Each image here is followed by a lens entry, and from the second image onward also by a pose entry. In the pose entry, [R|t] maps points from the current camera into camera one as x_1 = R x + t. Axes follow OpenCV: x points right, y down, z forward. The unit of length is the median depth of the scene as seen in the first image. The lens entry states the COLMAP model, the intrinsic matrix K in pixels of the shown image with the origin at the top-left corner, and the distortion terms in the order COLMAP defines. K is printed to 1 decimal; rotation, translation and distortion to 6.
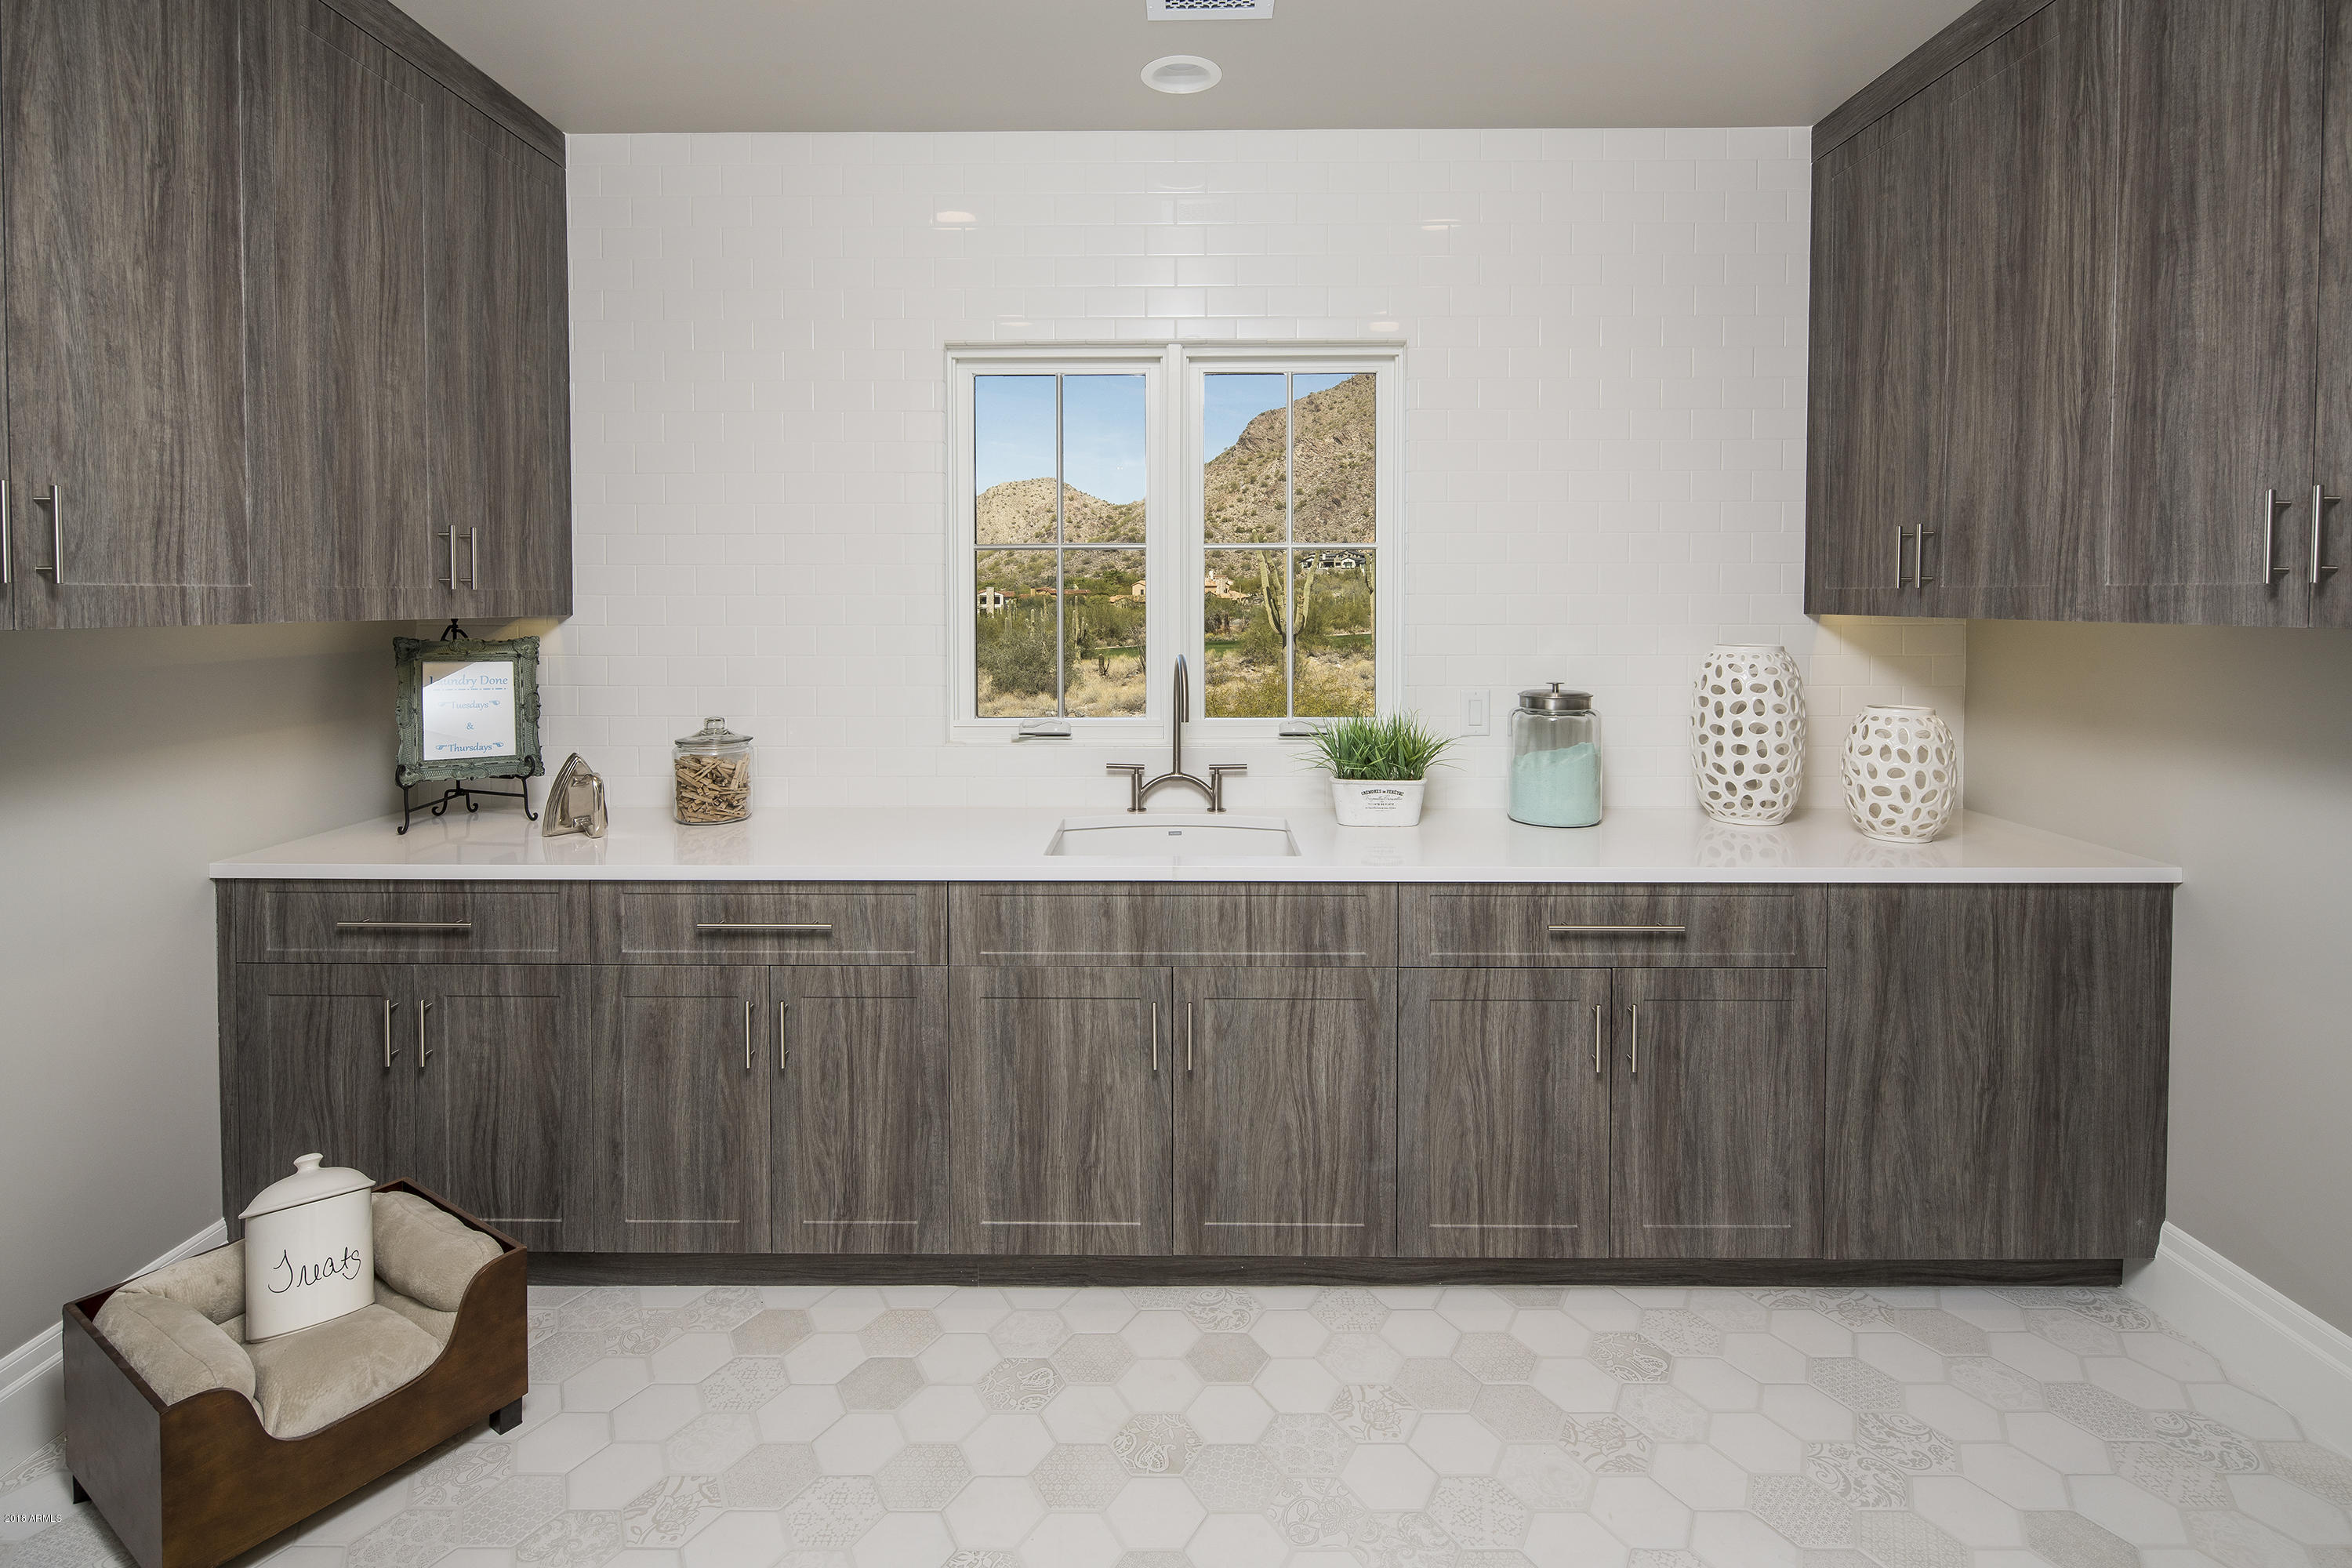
lens RADIAL K [[1149.3, 0, 1177.9], [0, 1149.3, 624.1], [0, 0, 1]] dist [0.001374, -0.001384]
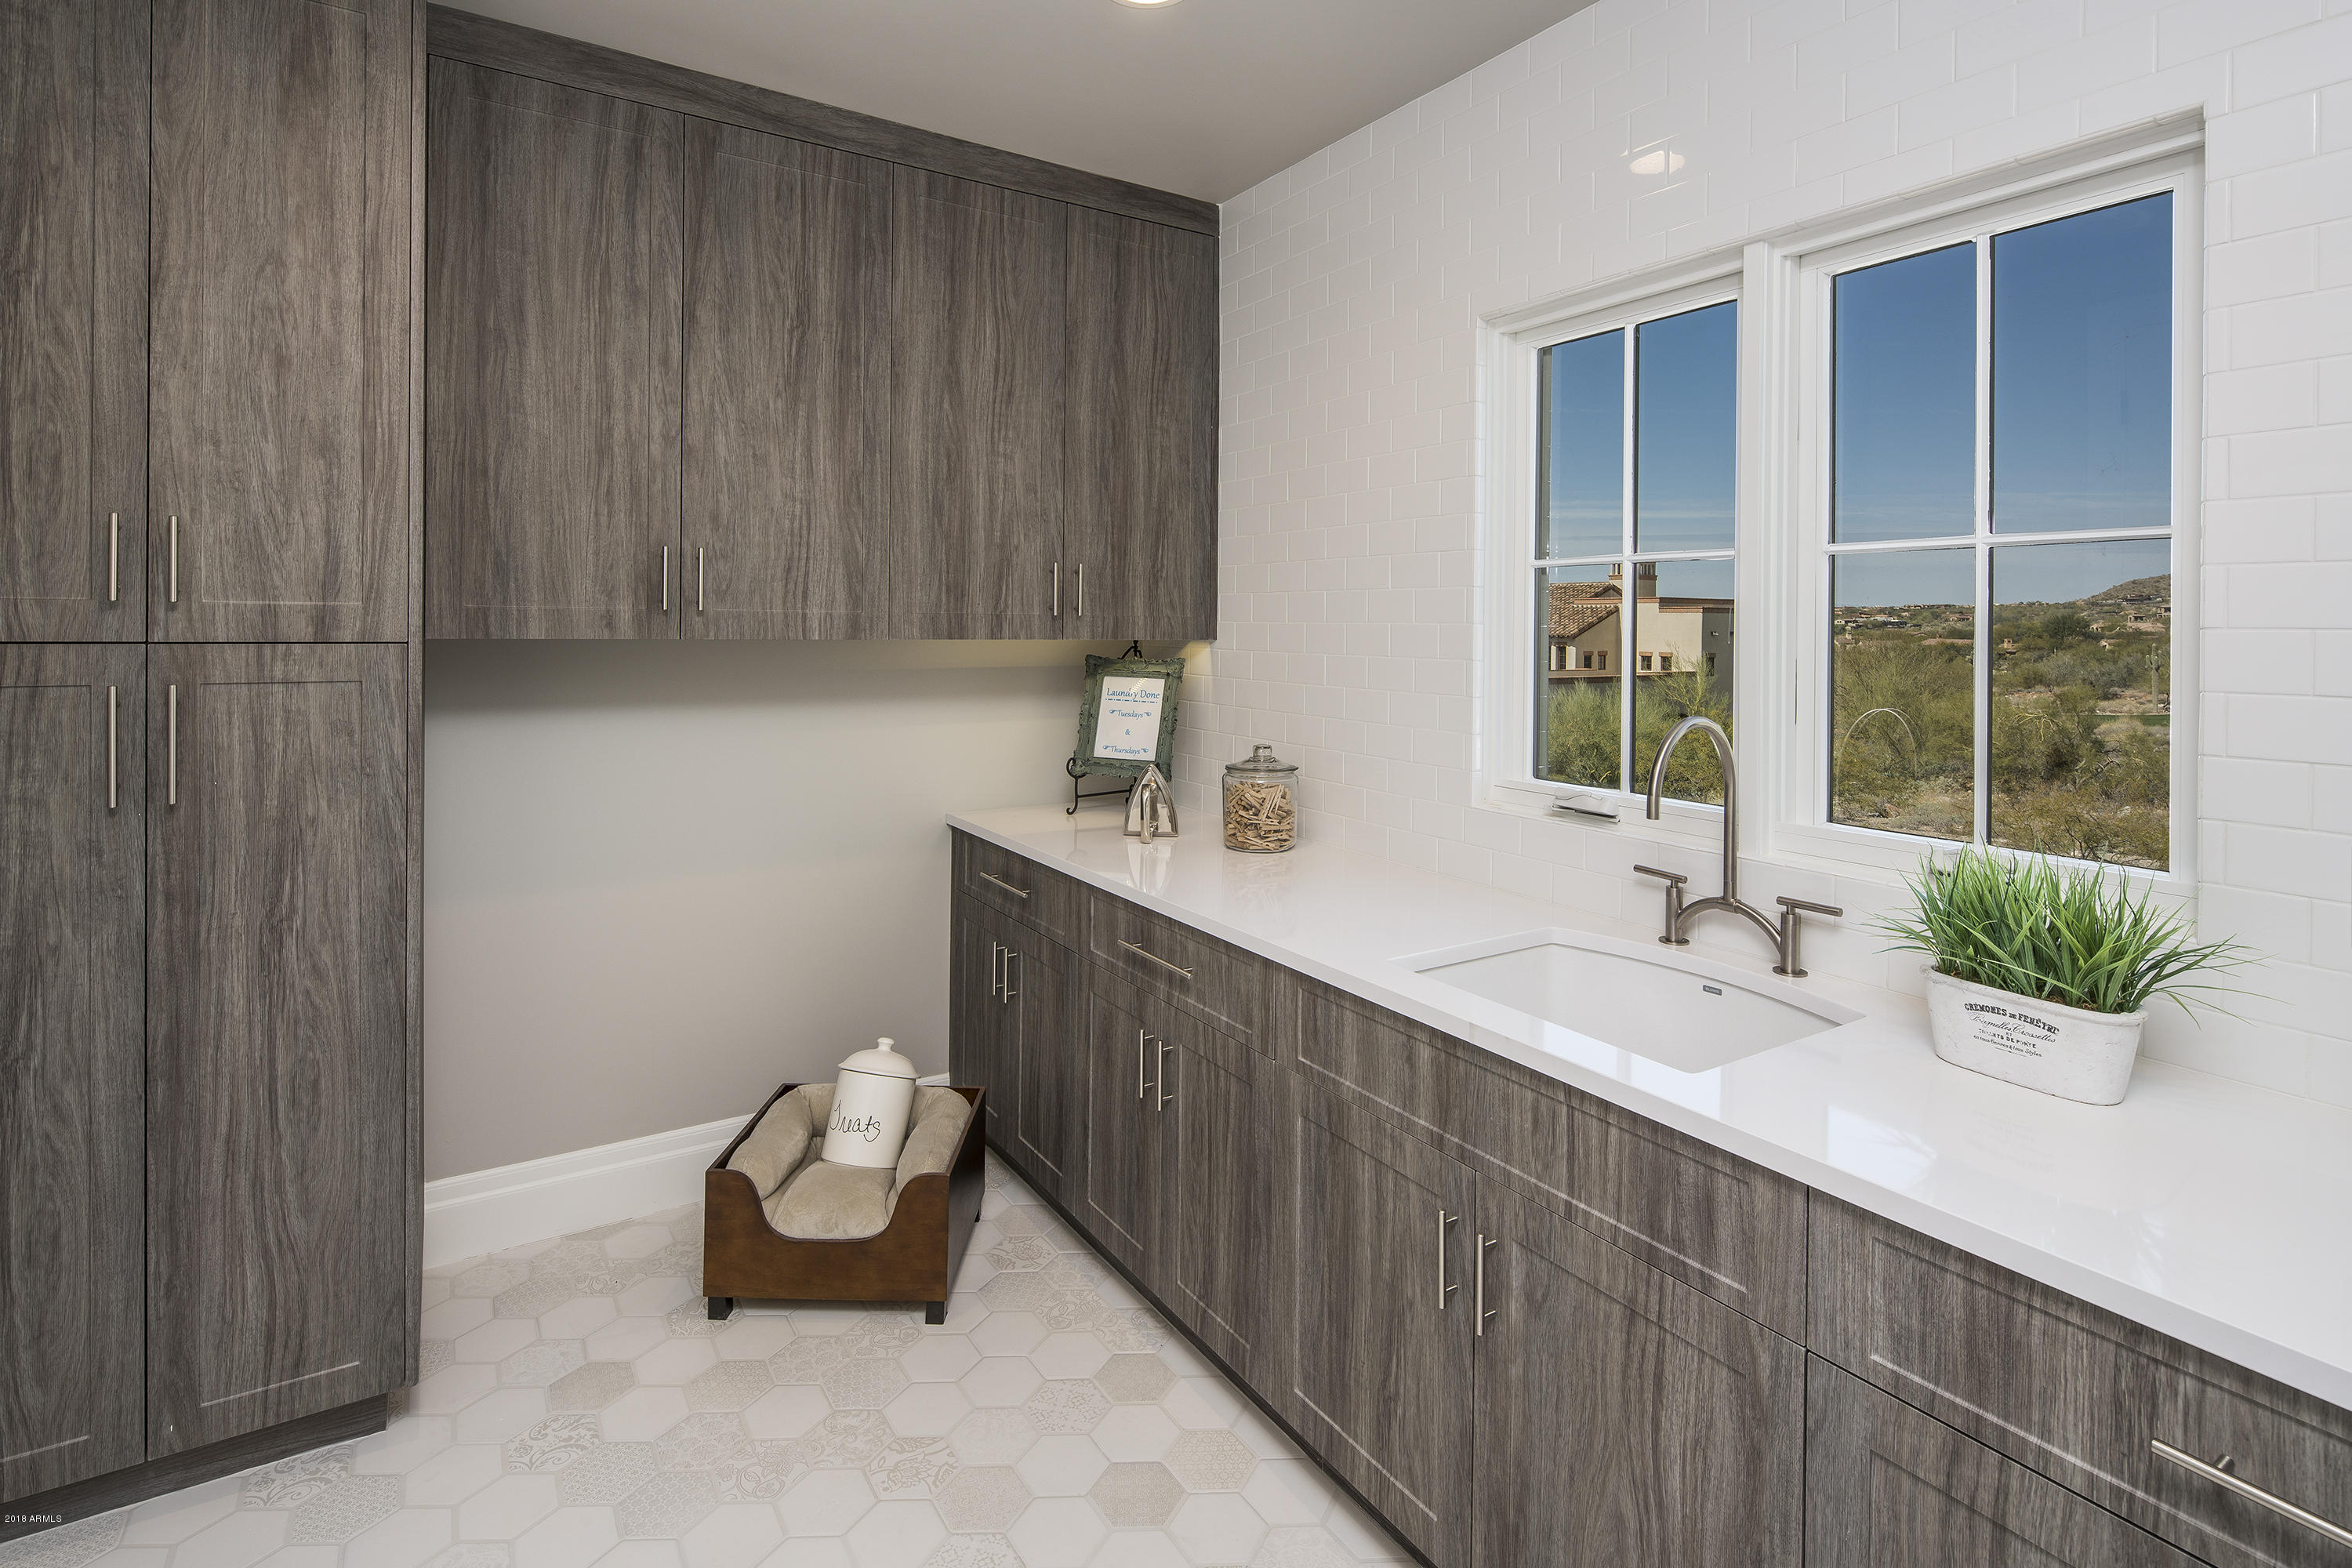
lens RADIAL K [[1141.3, 0, 1172.7], [0, 1141.3, 626.0], [0, 0, 1]] dist [0.004810, -0.005636]
pose [[0.542243, 0.007618, -0.840187, 0.466351], [-0.028717, 0.999543, -0.009470, -0.012077], [0.839731, 0.029263, 0.542214, 0.476566]]
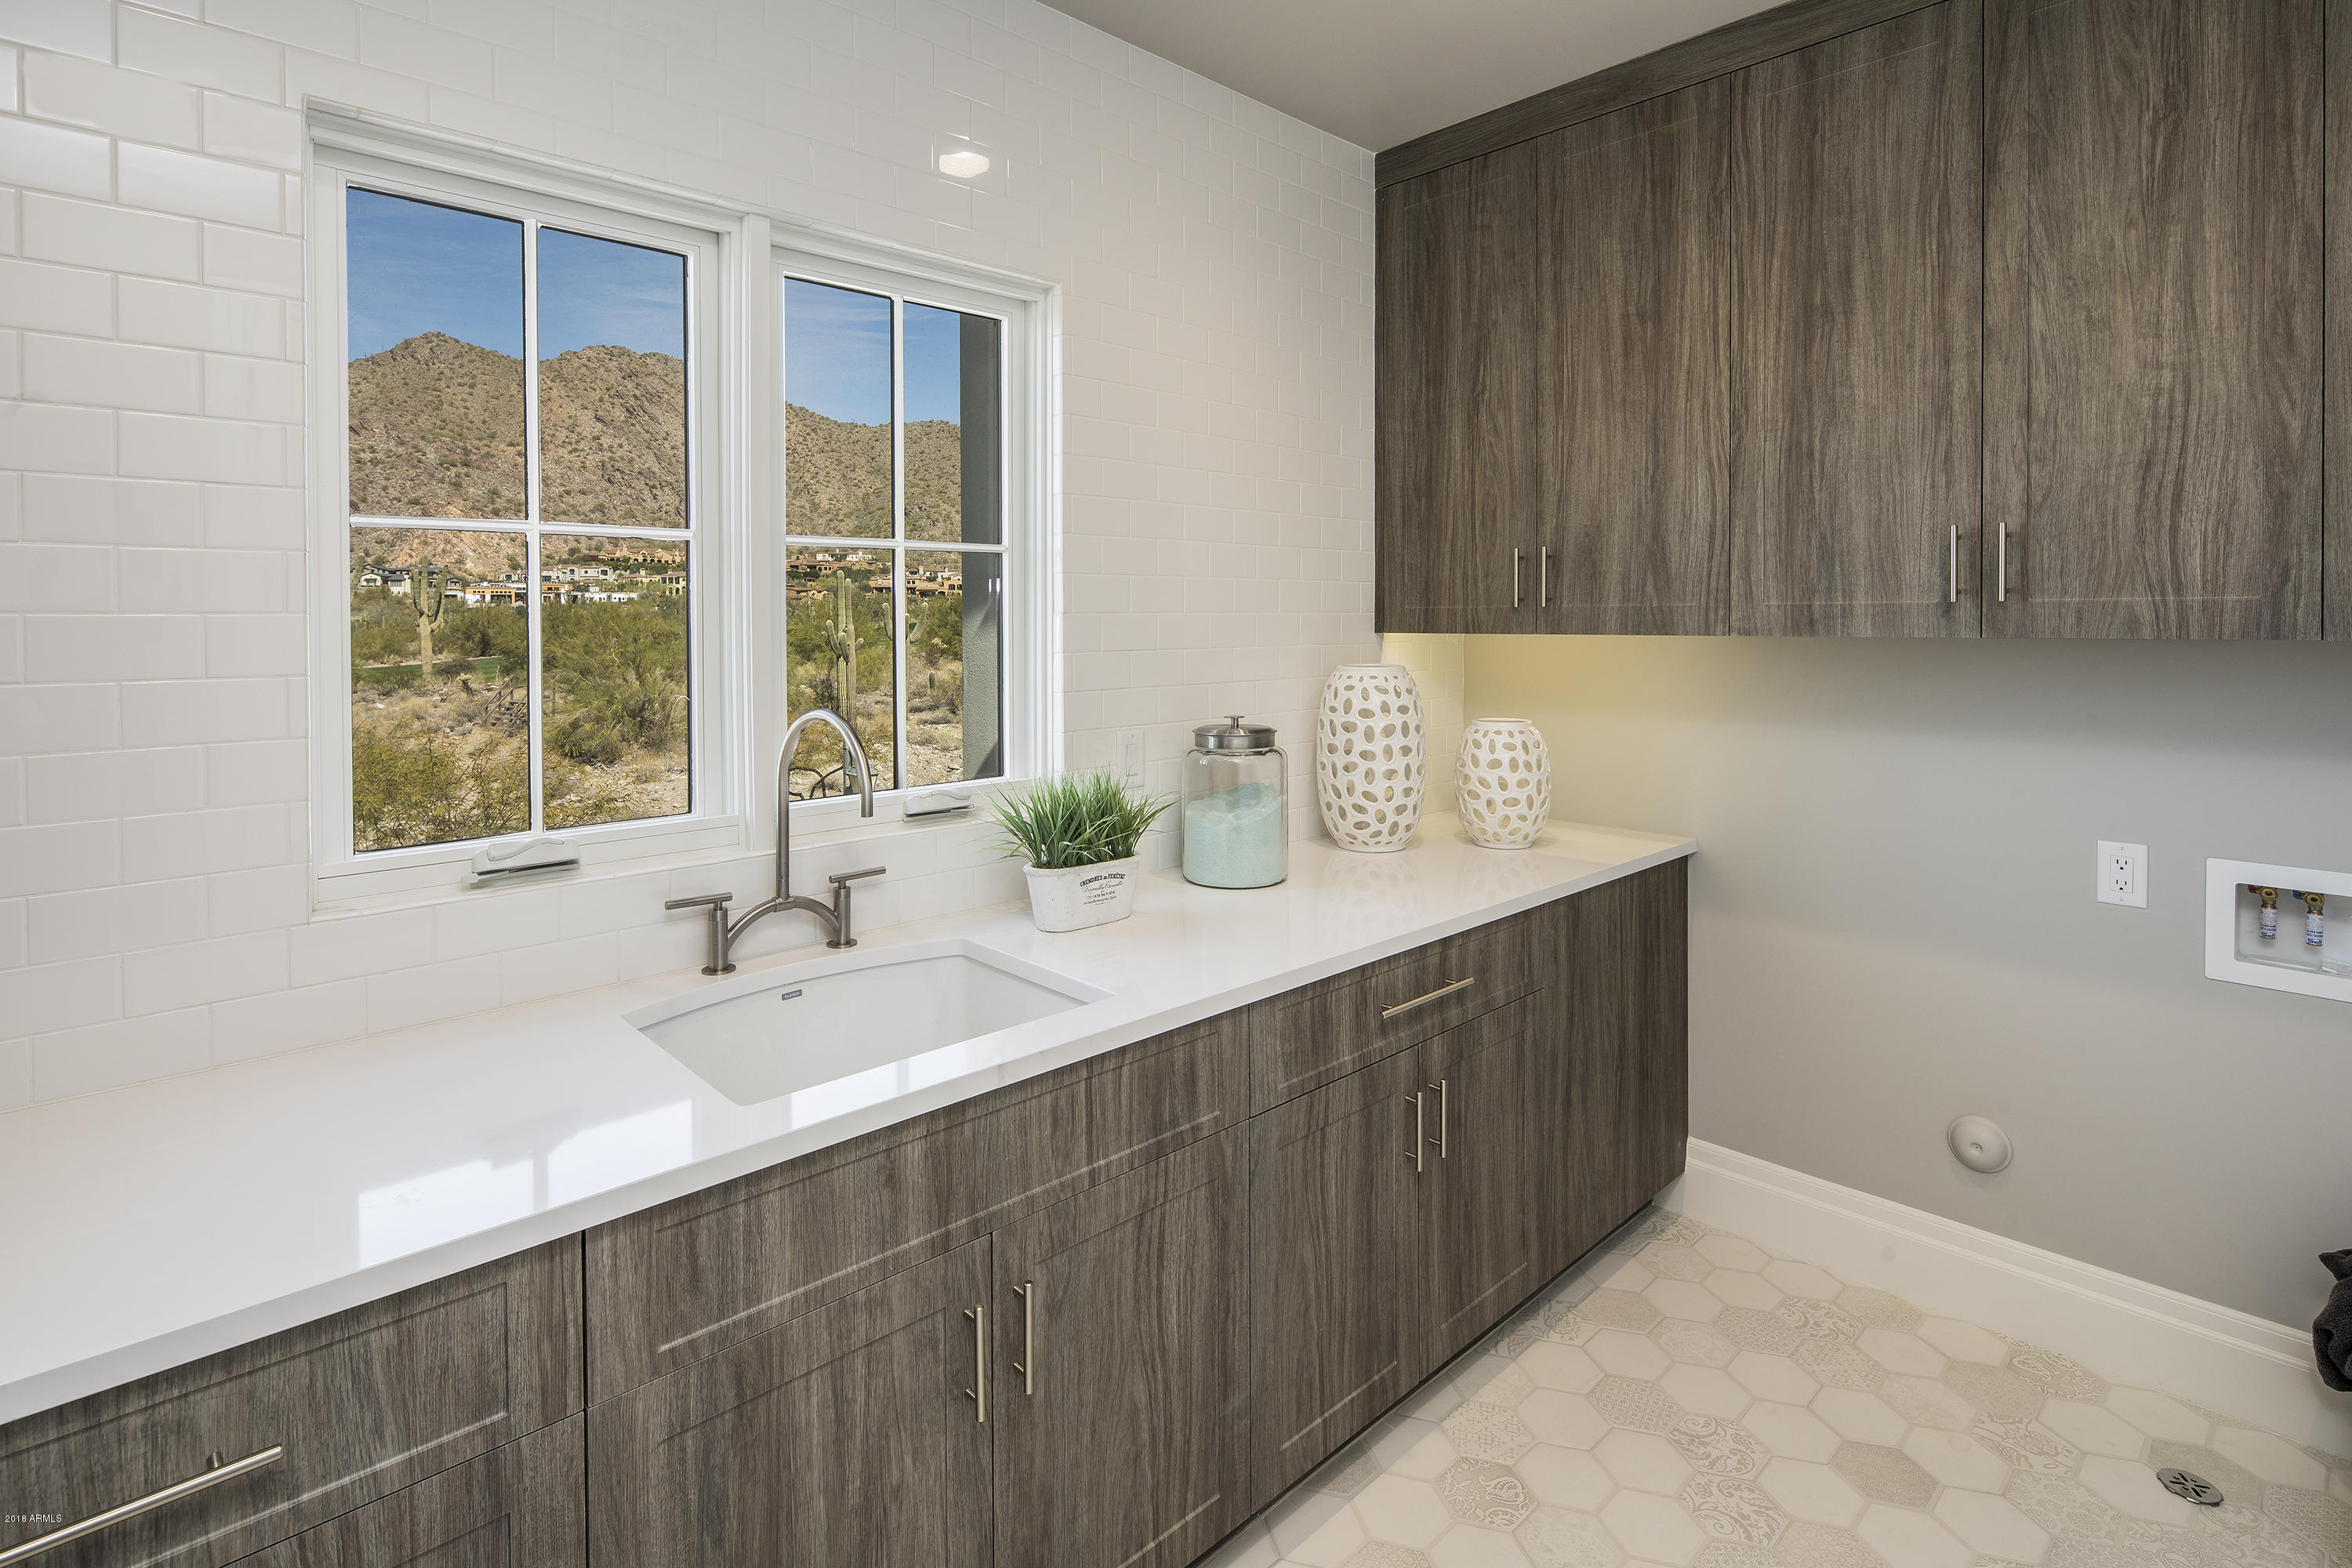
lens RADIAL K [[1141.3, 0, 1172.7], [0, 1141.3, 626.0], [0, 0, 1]] dist [0.004810, -0.005636]
pose [[0.724353, -0.007265, 0.689391, -0.347014], [0.020122, 0.999741, -0.010607, -0.009852], [-0.689136, 0.021555, 0.724312, 0.499212]]
